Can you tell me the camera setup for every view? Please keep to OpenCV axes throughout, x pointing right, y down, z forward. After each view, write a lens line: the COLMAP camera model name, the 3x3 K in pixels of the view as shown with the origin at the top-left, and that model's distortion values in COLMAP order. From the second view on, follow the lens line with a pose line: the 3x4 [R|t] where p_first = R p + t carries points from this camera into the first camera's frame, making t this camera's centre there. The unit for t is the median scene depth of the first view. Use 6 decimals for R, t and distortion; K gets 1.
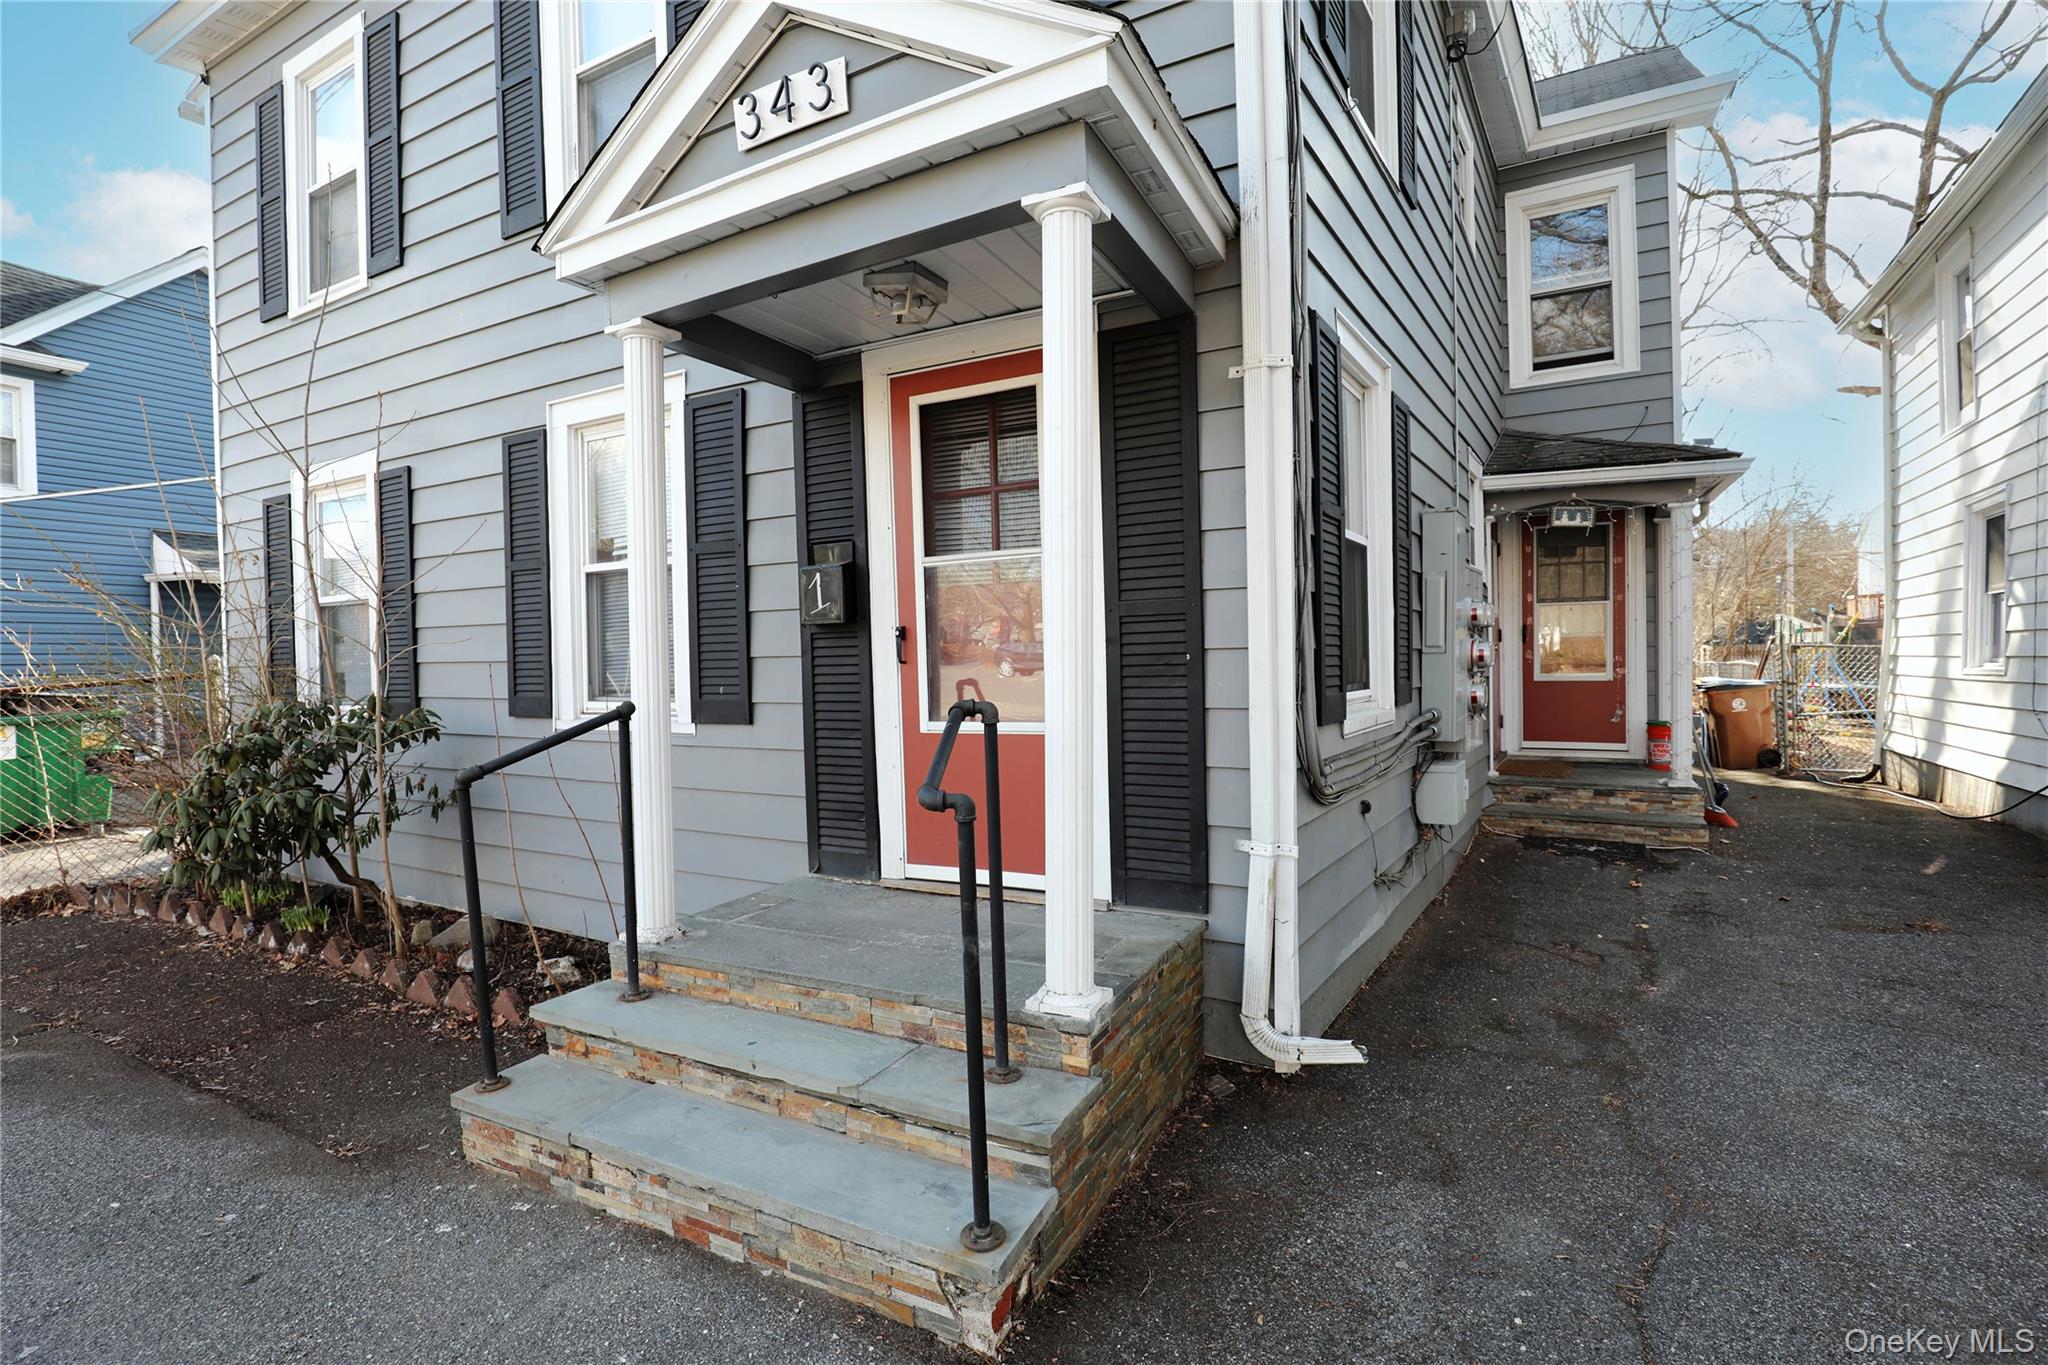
lens RADIAL K [[935.8, 0, 1014.6], [0, 935.8, 682.5], [0, 0, 1]] dist [-0.038323, 0.005700]
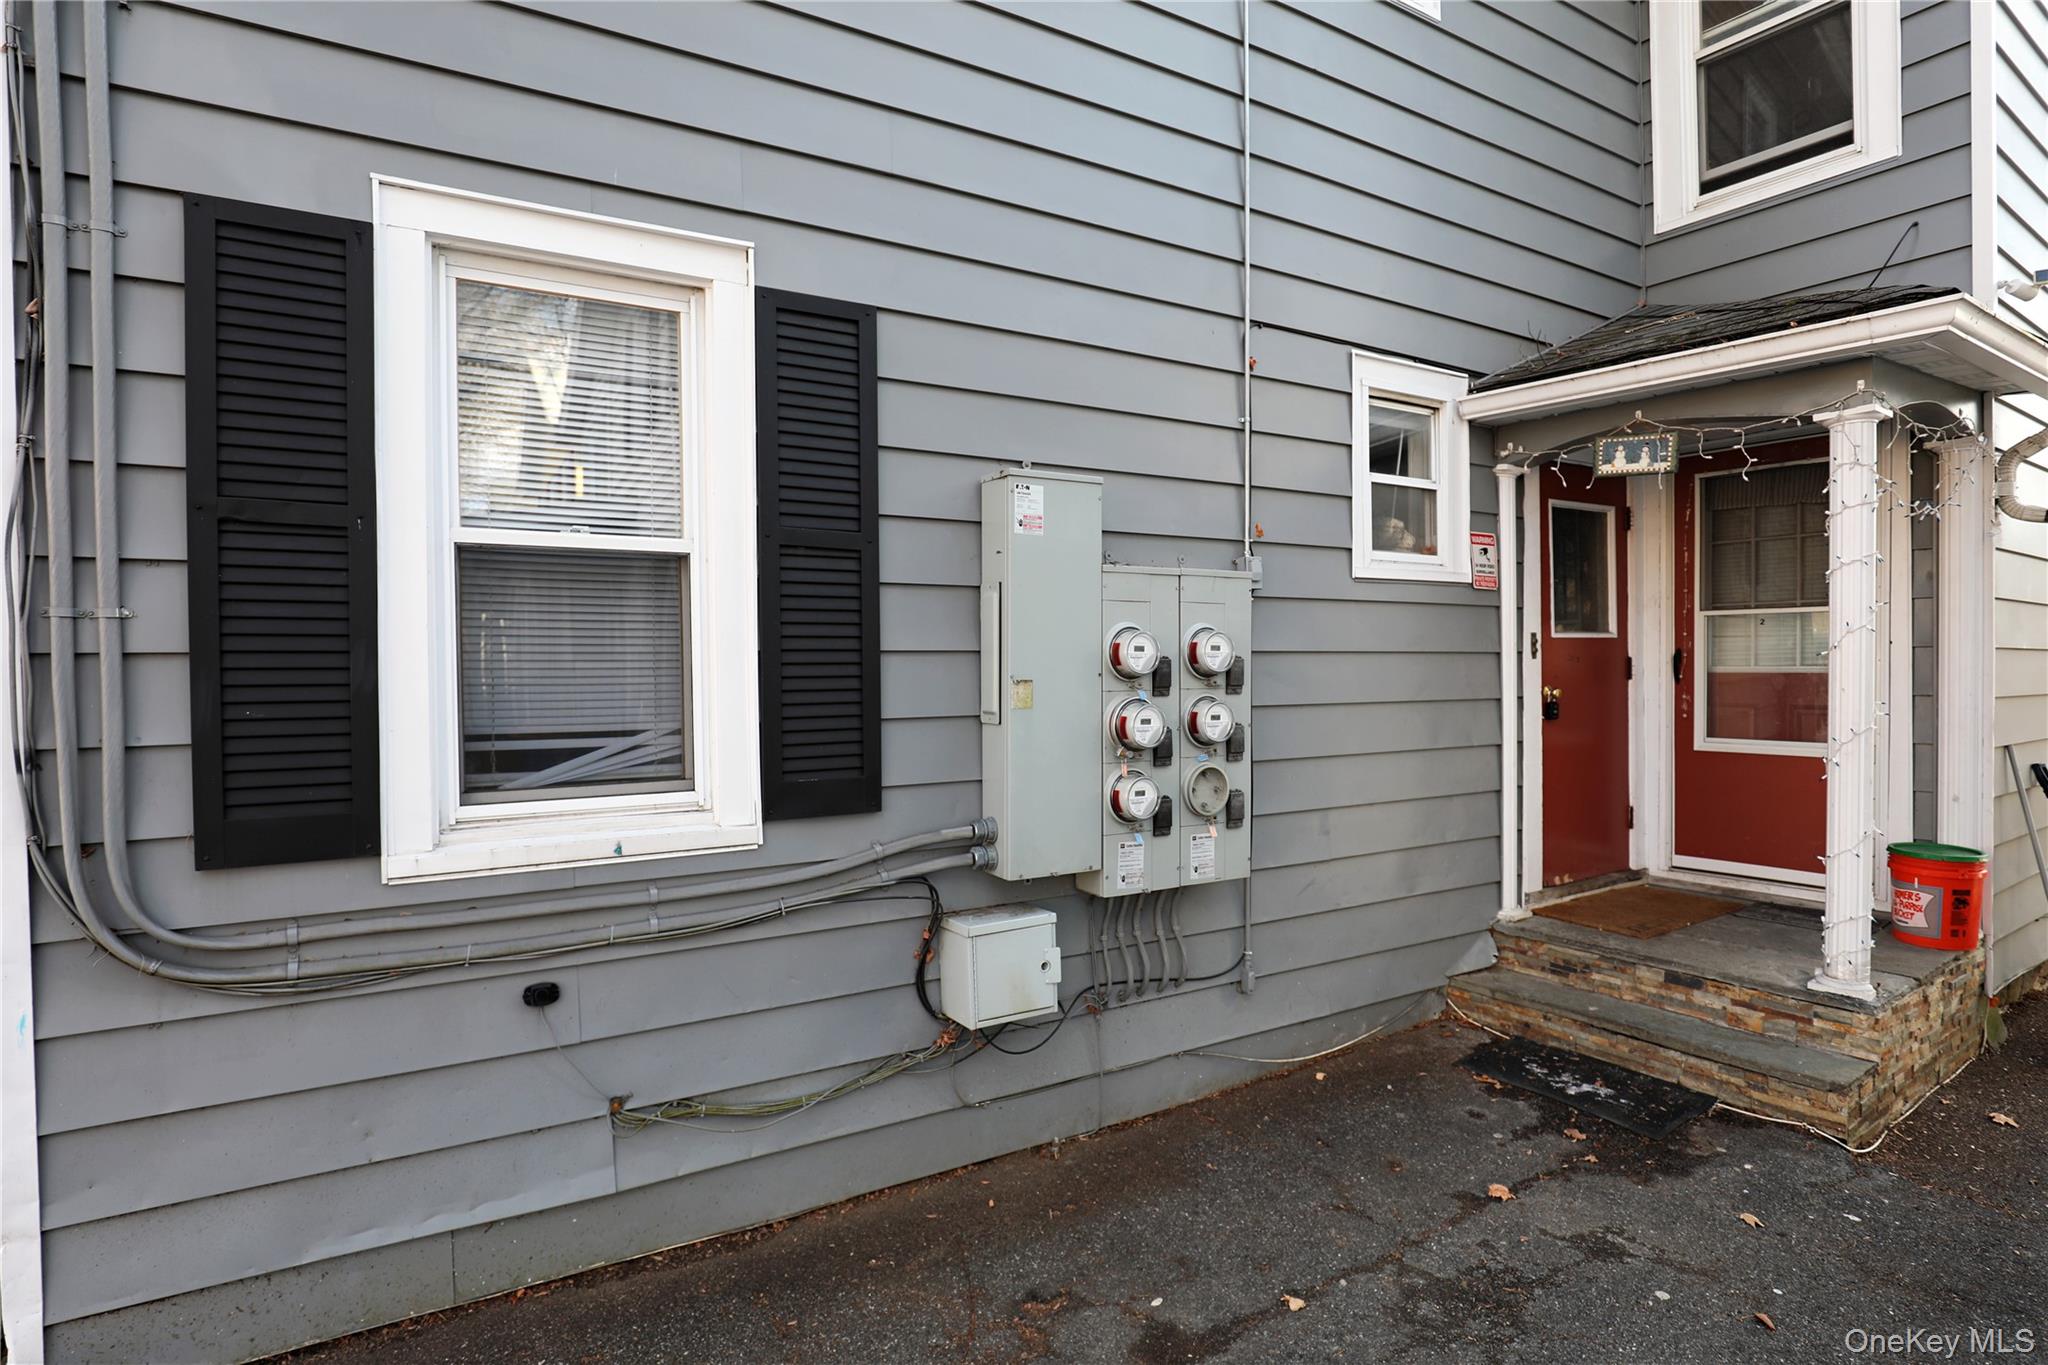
lens RADIAL K [[1039.8, 0, 1024.0], [0, 1039.8, 682.5], [0, 0, 1]] dist [-0.017940, 0.000031]
pose [[0.902013, 0.017386, -0.431359, 0.553448], [-0.017531, 0.999840, 0.003639, -0.044553], [0.431353, 0.004280, 0.902173, 0.311759]]
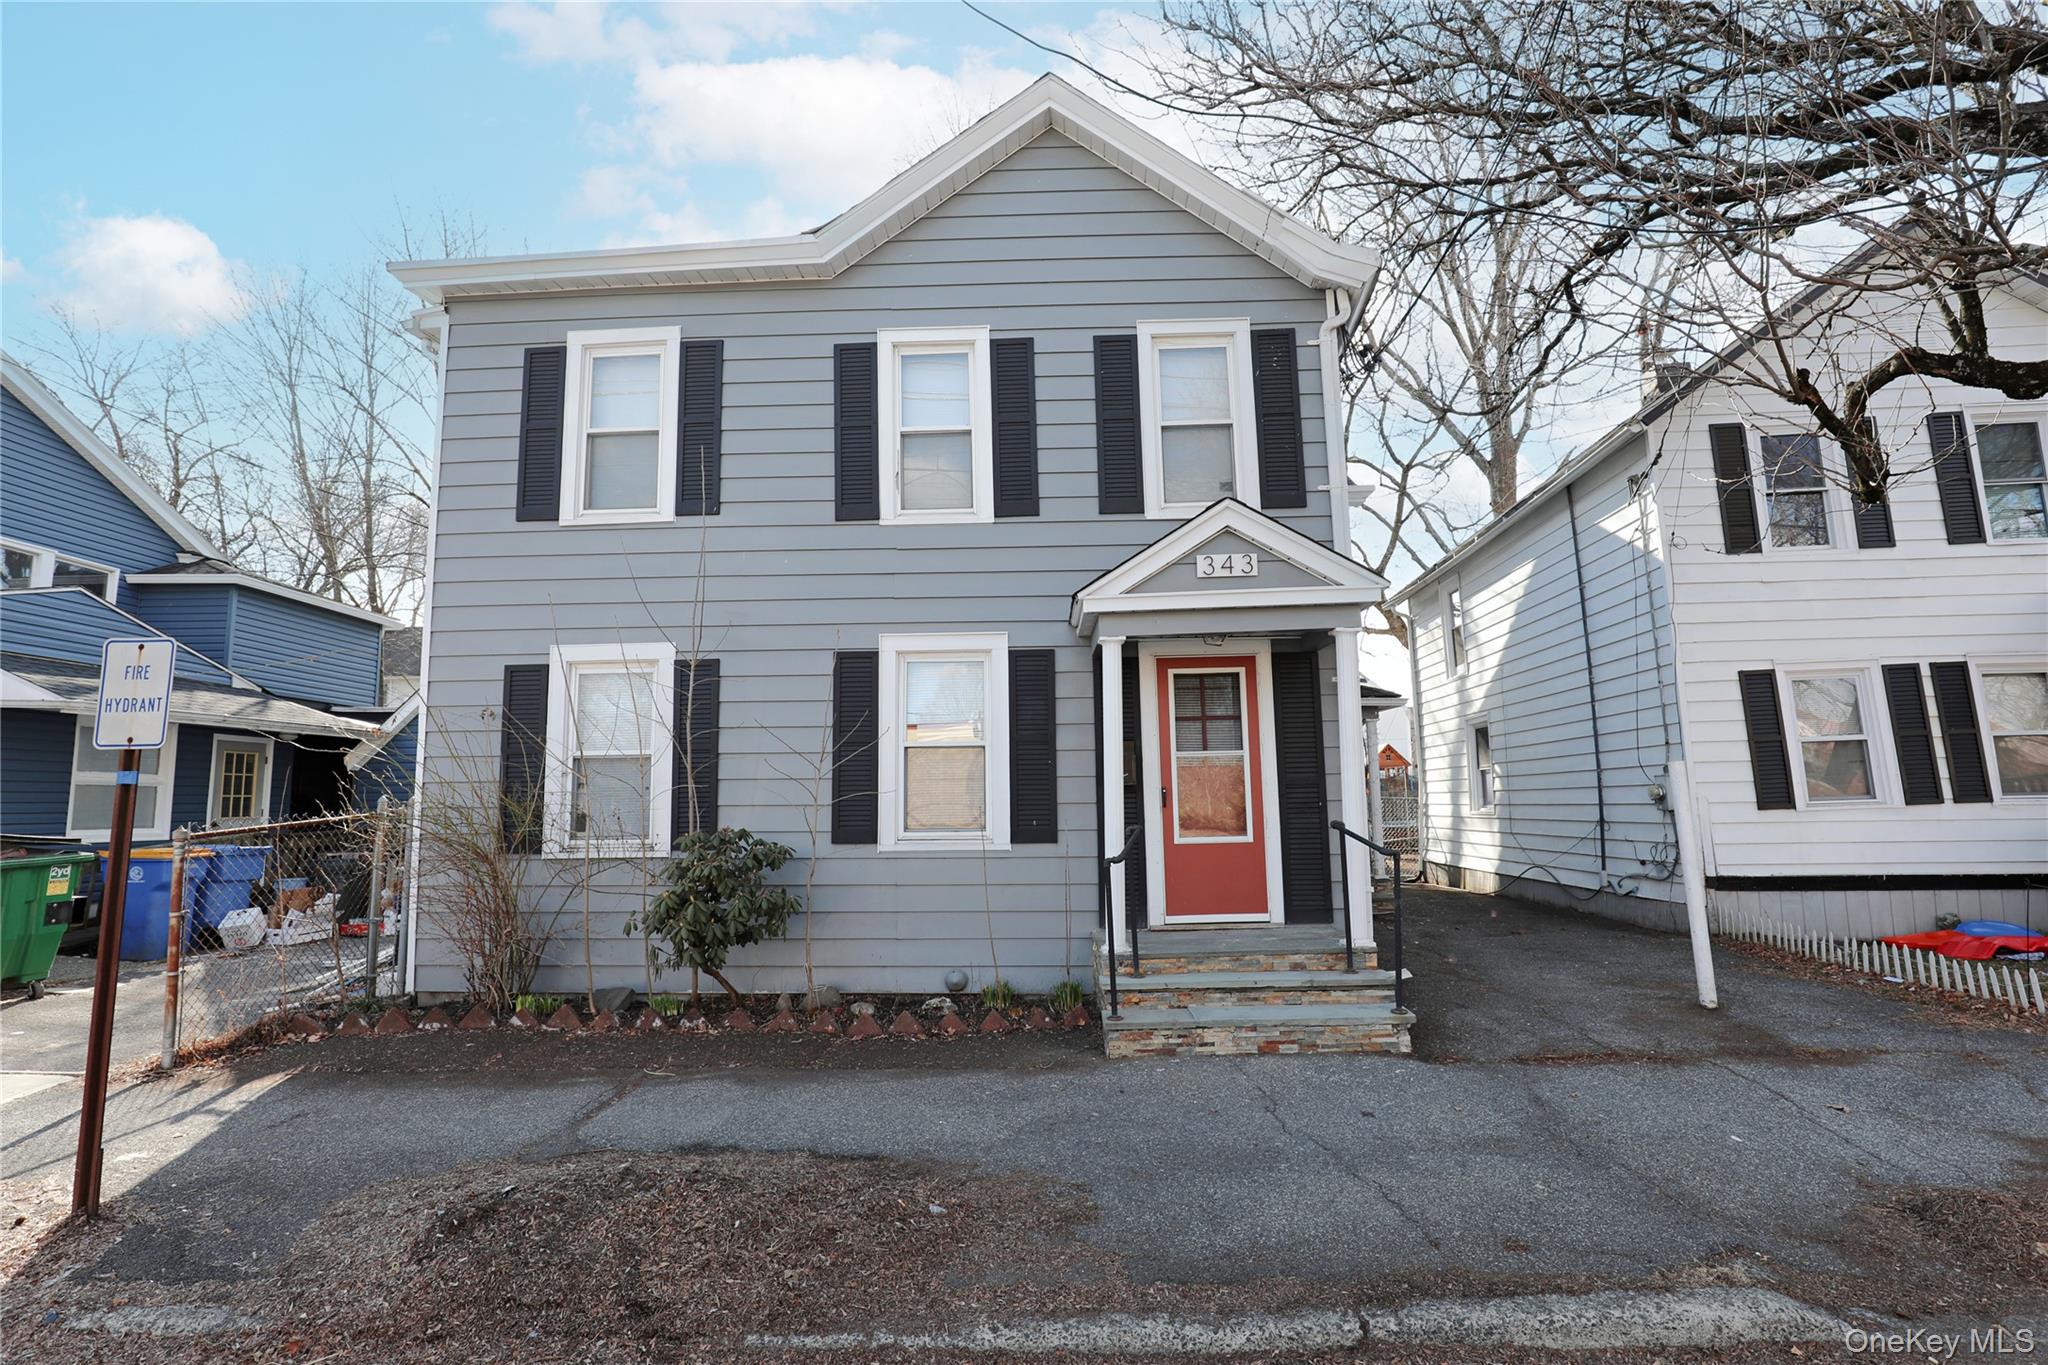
lens RADIAL K [[935.8, 0, 1014.6], [0, 935.8, 682.5], [0, 0, 1]] dist [-0.038323, 0.005700]
pose [[0.898944, 0.061434, 0.433735, -0.714639], [0.006891, 0.988012, -0.154223, 0.012003], [-0.438010, 0.141626, 0.887744, -0.338917]]
